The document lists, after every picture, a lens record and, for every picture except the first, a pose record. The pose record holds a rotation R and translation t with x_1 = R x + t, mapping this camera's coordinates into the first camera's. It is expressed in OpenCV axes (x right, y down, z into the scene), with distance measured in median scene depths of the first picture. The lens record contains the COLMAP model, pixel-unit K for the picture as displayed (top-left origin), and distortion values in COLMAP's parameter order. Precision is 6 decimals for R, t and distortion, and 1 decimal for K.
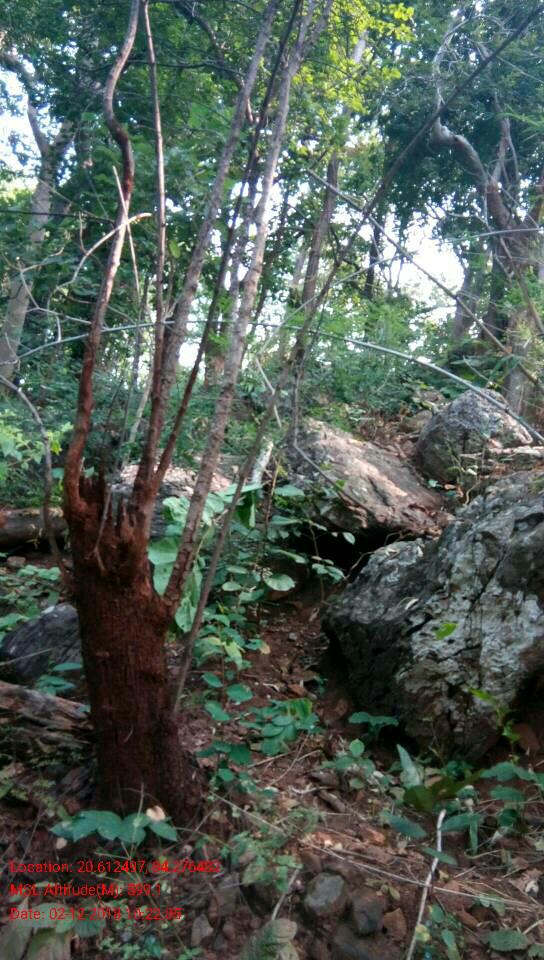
lens RADIAL K [[727.2, 0, 269.6], [0, 727.2, 481.2], [0, 0, 1]] dist [0.095278, -0.159106]
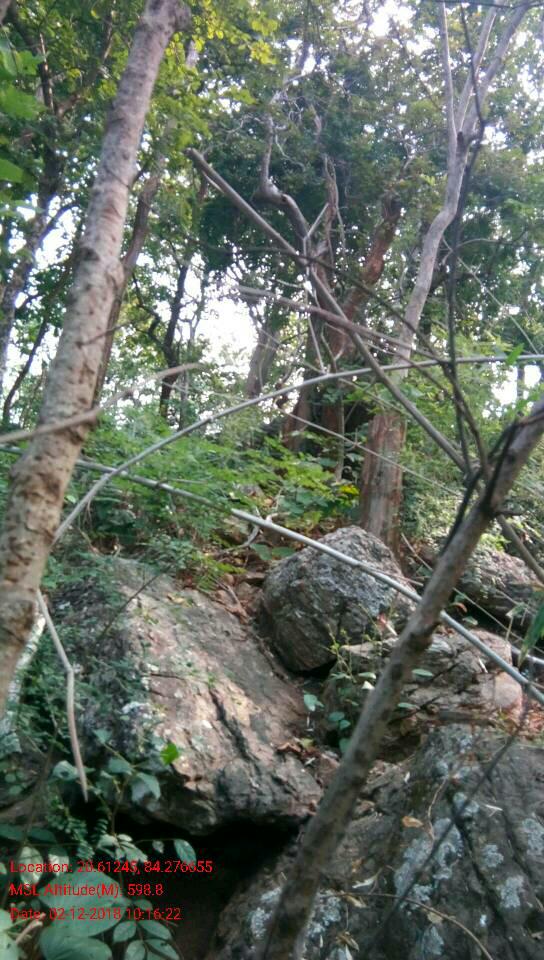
lens RADIAL K [[727.2, 0, 269.6], [0, 727.2, 481.2], [0, 0, 1]] dist [0.095278, -0.159106]
pose [[0.949781, 0.081981, 0.301984, -0.013693], [-0.064418, 0.995625, -0.067685, -0.130416], [-0.306212, 0.044832, 0.950907, 0.373070]]
